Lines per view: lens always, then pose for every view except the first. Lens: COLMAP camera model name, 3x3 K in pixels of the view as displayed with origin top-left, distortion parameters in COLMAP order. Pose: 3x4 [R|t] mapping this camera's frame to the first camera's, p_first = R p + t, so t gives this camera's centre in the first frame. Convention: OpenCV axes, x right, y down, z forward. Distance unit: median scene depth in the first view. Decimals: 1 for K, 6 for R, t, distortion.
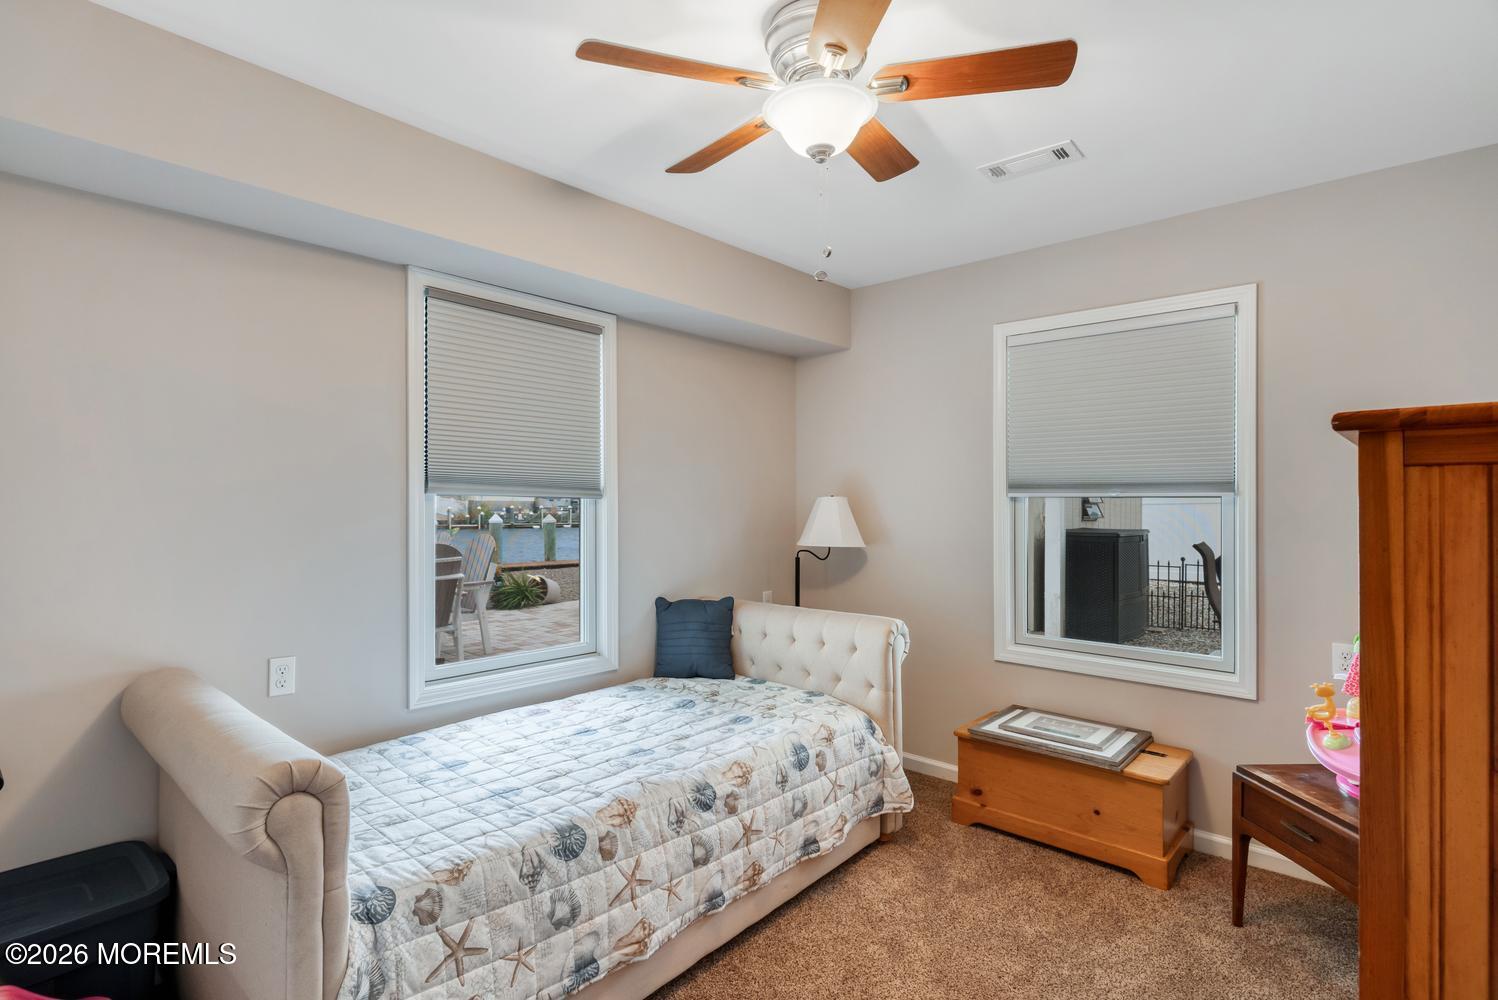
lens RADIAL K [[740.0, 0, 746.8], [0, 740.0, 501.1], [0, 0, 1]] dist [0.003513, 0.000561]
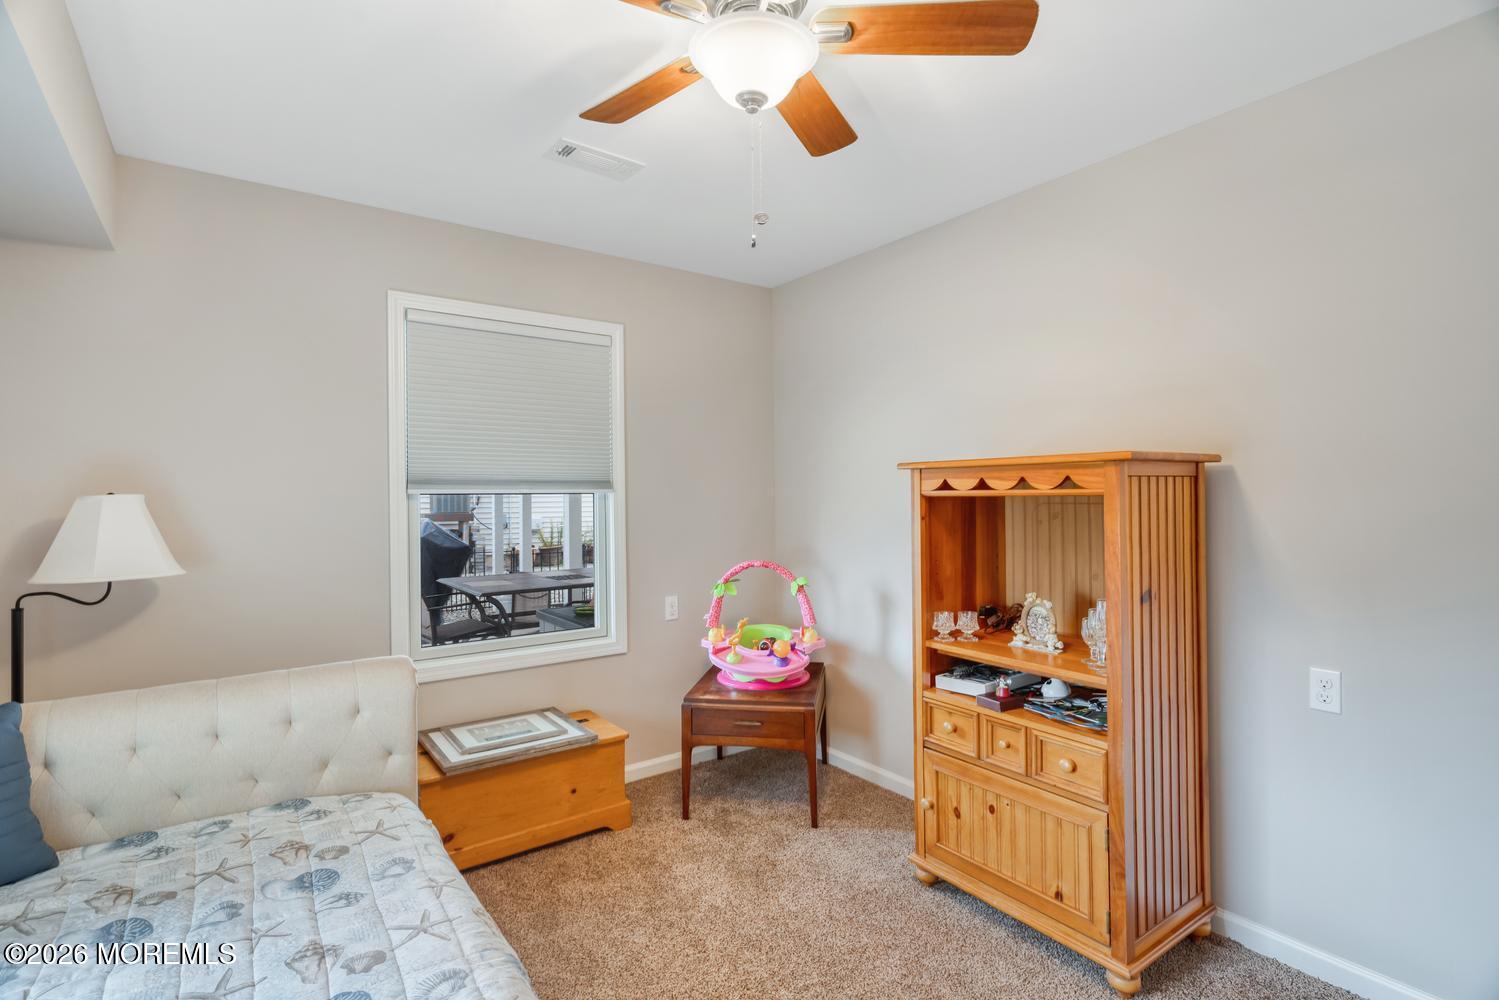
lens RADIAL K [[719.3, 0, 747.1], [0, 719.3, 498.6], [0, 0, 1]] dist [0.004672, 0.000426]
pose [[0.205334, -0.009533, 0.978646, -0.451519], [0.008485, 0.999932, 0.007960, -0.004264], [-0.978655, 0.006669, 0.205401, 0.510195]]
